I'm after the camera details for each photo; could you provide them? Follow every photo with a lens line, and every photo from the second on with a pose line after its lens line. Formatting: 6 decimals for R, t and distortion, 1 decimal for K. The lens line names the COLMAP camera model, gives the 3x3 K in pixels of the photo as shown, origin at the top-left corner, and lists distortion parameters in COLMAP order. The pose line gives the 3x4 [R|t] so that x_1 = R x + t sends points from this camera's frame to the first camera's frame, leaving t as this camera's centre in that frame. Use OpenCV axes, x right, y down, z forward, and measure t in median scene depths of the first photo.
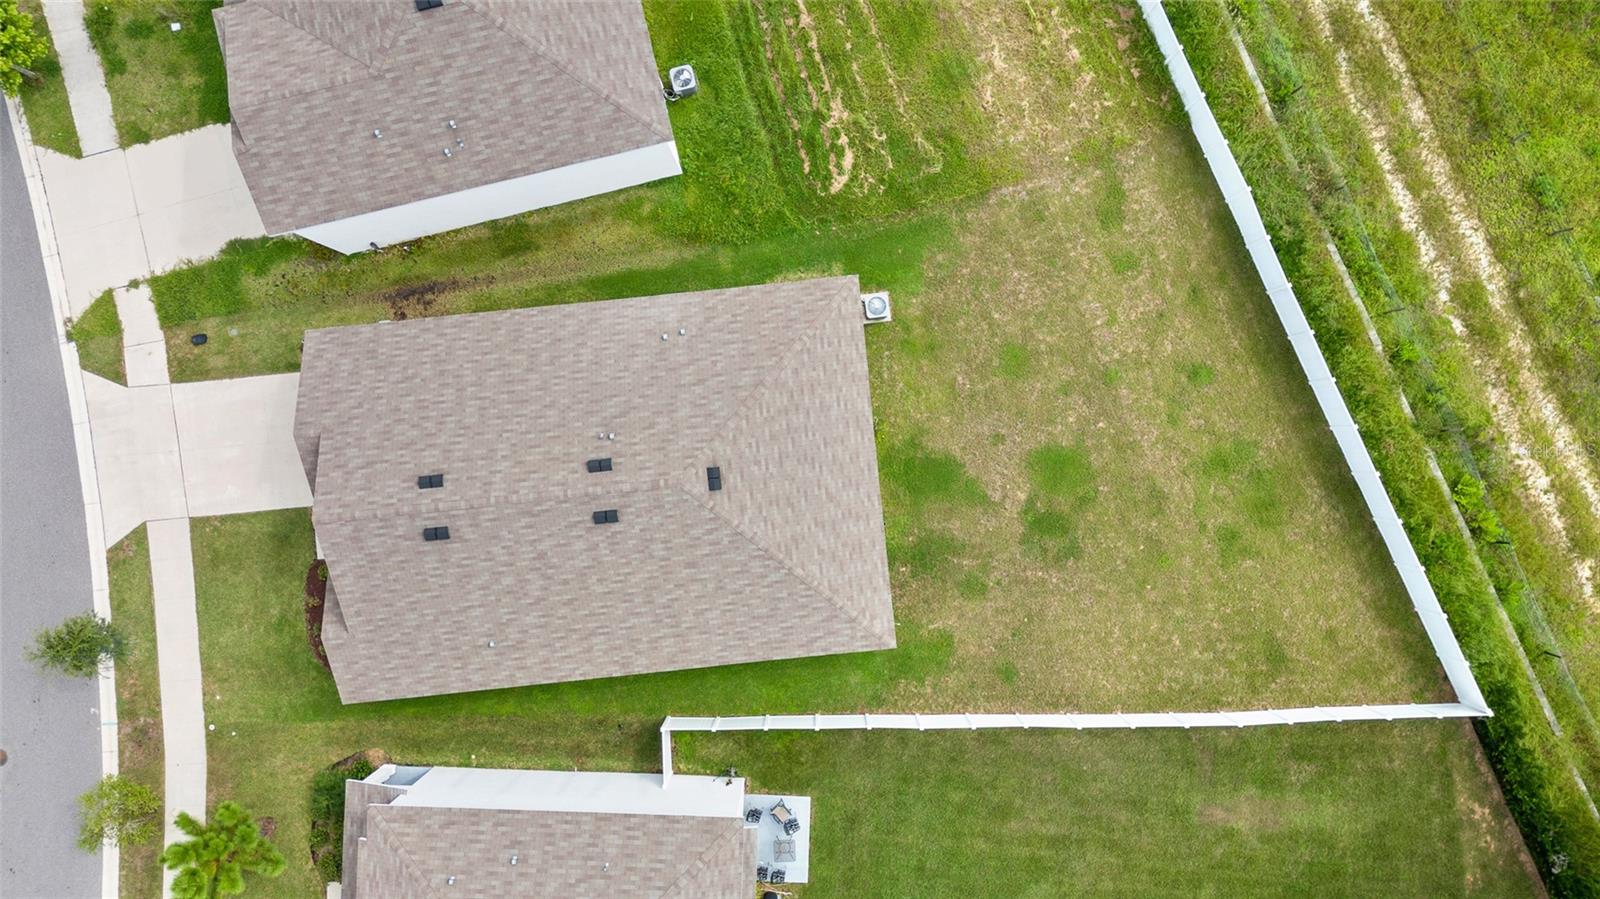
lens RADIAL K [[1121.9, 0, 800.0], [0, 1121.9, 449.5], [0, 0, 1]] dist [0.029109, -0.002234]
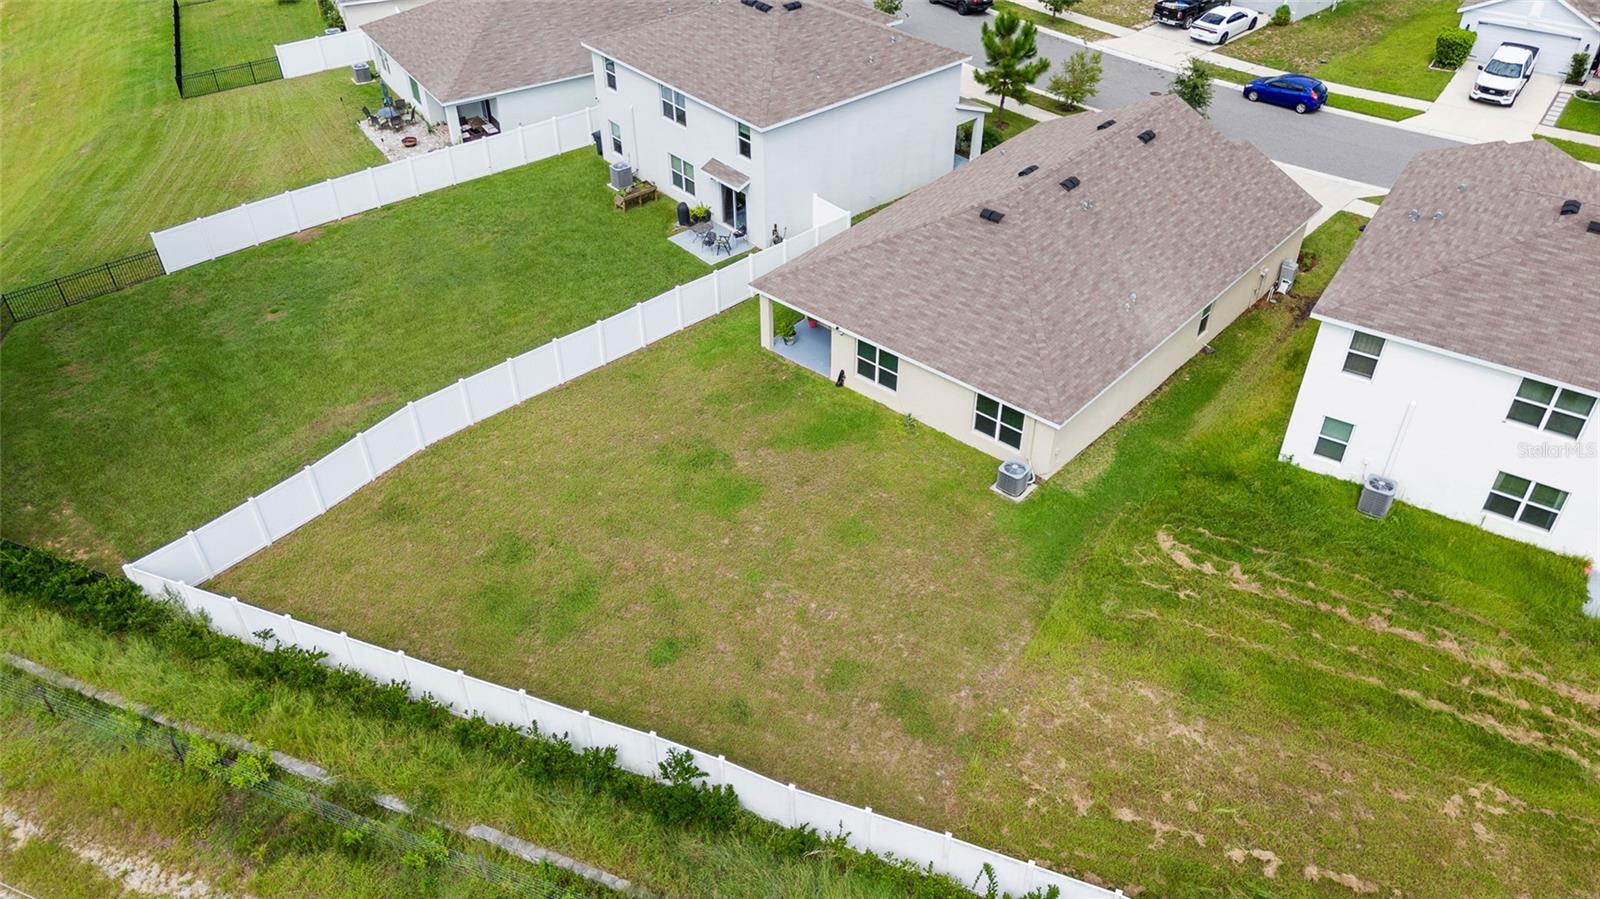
lens RADIAL K [[1131.8, 0, 800.0], [0, 1131.8, 449.5], [0, 0, 1]] dist [0.000971, 0.042383]
pose [[-0.737128, 0.452361, -0.502007, 0.608636], [-0.675339, -0.467161, 0.570681, -0.495250], [0.023636, 0.759691, 0.649855, 0.414391]]
